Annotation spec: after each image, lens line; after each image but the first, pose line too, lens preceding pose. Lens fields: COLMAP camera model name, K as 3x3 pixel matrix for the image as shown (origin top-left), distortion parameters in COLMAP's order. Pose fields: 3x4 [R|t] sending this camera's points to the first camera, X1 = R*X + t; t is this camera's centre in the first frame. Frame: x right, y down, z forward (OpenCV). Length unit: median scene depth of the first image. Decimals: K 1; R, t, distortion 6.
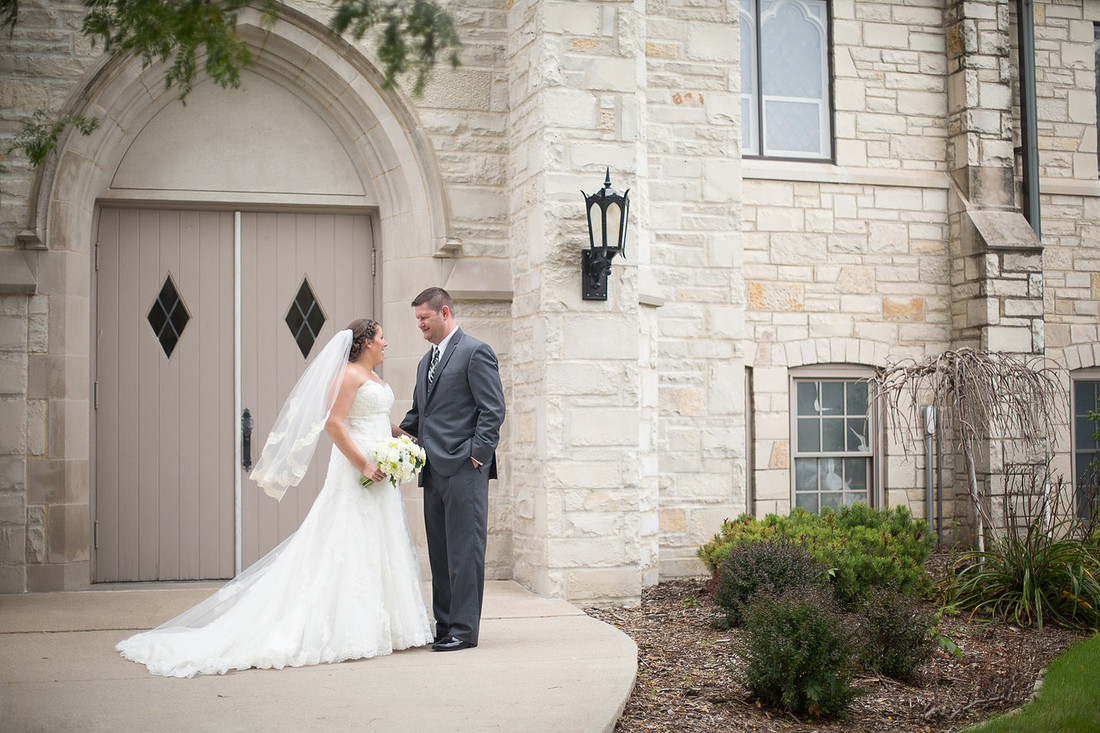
lens RADIAL K [[1750.1, 0, 550.0], [0, 1750.1, 366.5], [0, 0, 1]] dist [-0.123874, 0.073187]
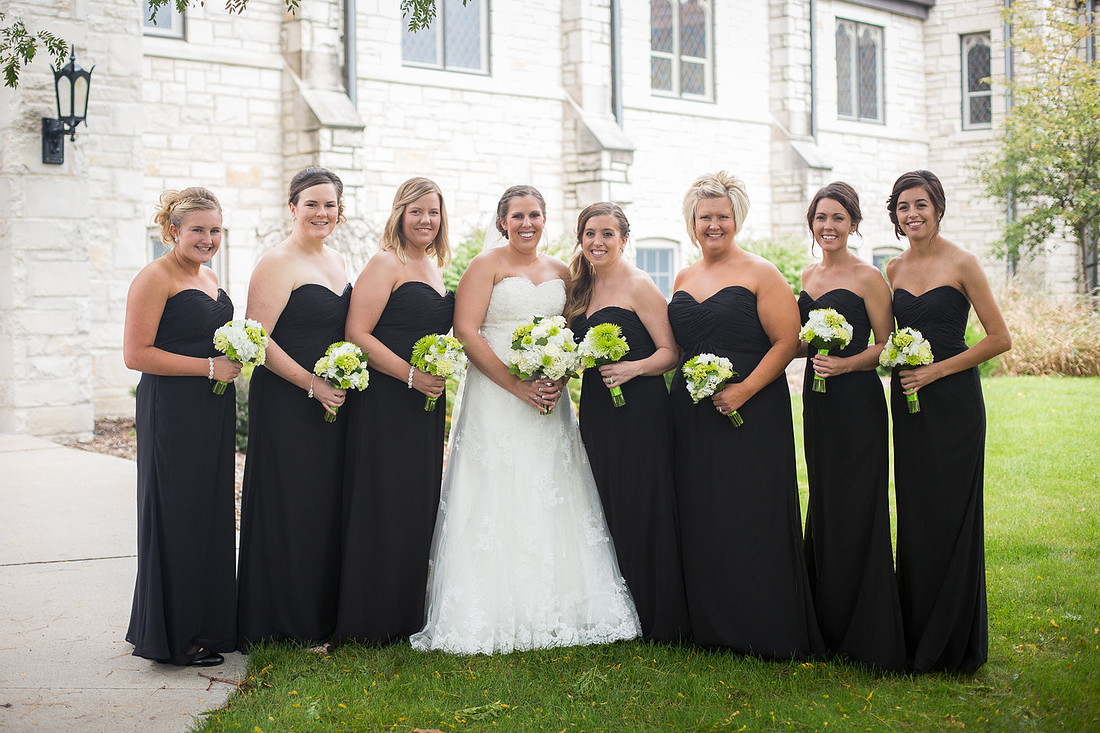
lens RADIAL K [[1750.1, 0, 550.0], [0, 1750.1, 366.5], [0, 0, 1]] dist [-0.123874, 0.073187]
pose [[0.879261, -0.018181, 0.475994, -0.162119], [-0.020281, 0.996936, 0.075541, 0.000383], [-0.475909, -0.076074, 0.876198, -0.081934]]
